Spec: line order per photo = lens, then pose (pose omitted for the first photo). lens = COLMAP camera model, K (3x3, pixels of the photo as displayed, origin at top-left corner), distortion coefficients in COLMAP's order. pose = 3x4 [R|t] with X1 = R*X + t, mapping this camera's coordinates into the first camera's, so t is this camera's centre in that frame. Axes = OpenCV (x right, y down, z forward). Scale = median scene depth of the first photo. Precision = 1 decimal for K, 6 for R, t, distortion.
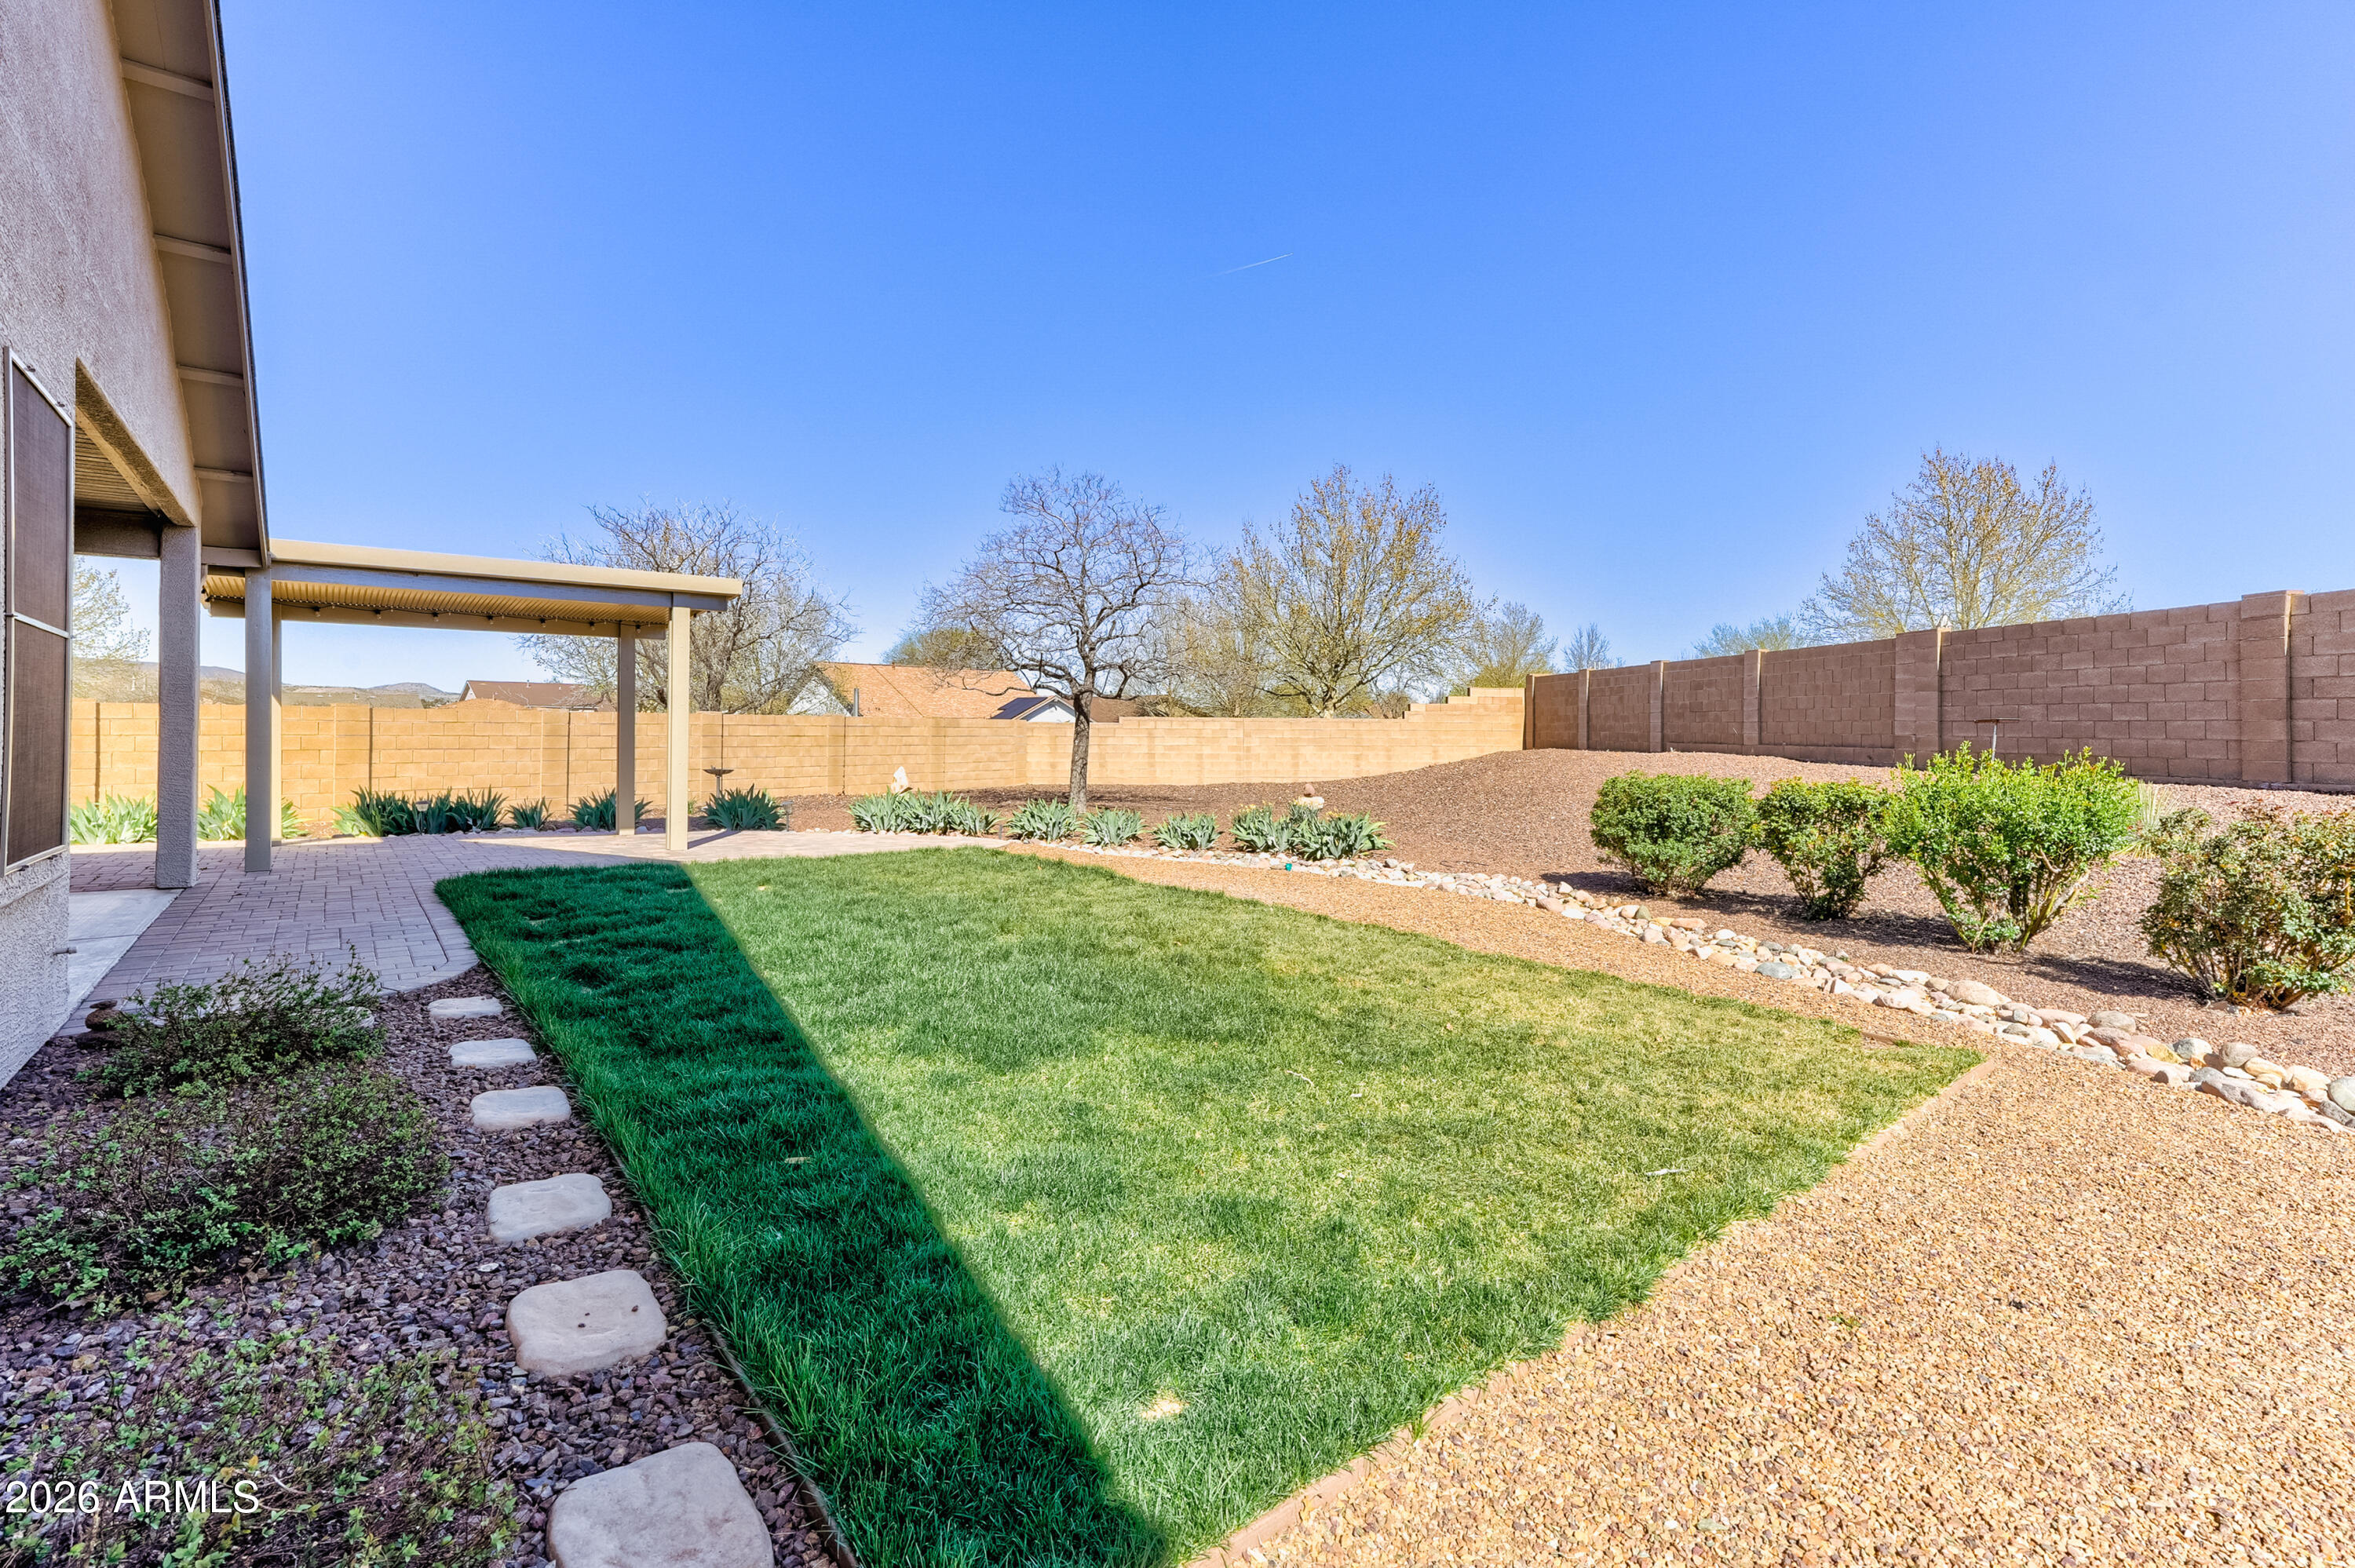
lens RADIAL K [[1070.7, 0, 1178.9], [0, 1070.7, 724.6], [0, 0, 1]] dist [-0.000026, -0.000003]
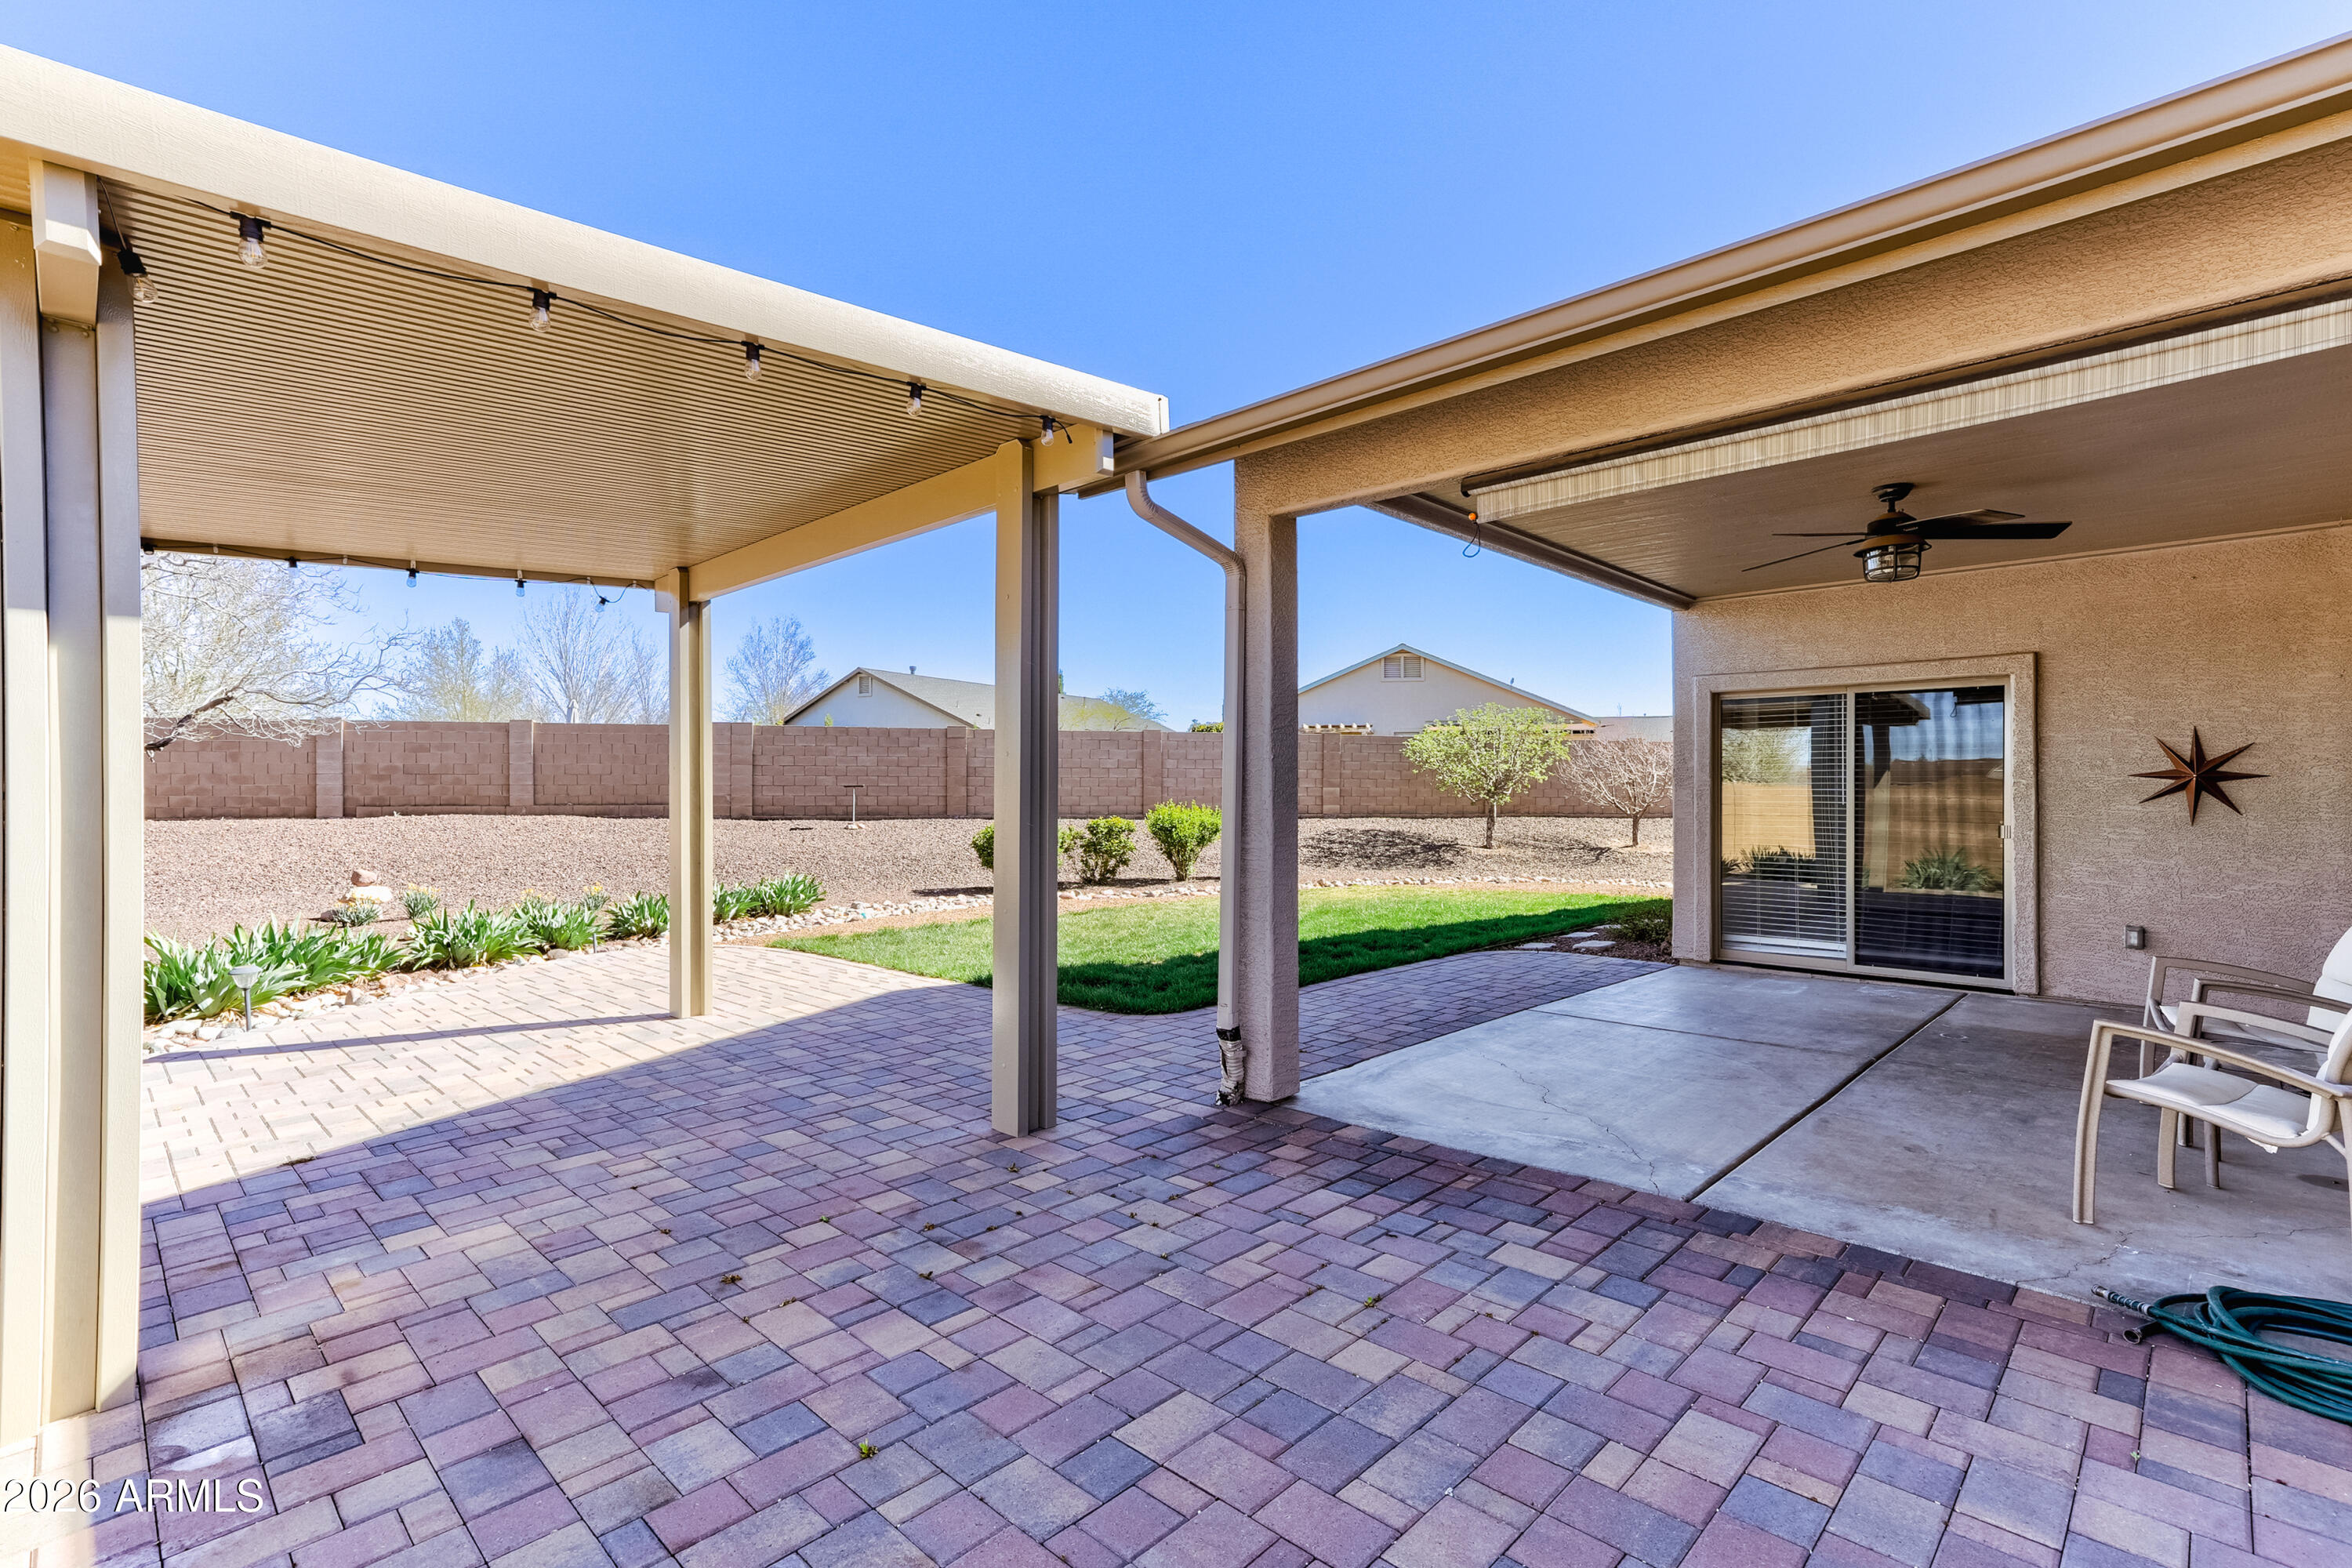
lens RADIAL K [[1085.3, 0, 1176.0], [0, 1085.3, 784.0], [0, 0, 1]] dist [0.000007, -0.000001]
pose [[-0.168962, -0.003844, 0.985615, -1.022486], [-0.003676, 0.999988, 0.003270, -0.014925], [-0.985616, -0.003071, -0.168974, 0.813705]]
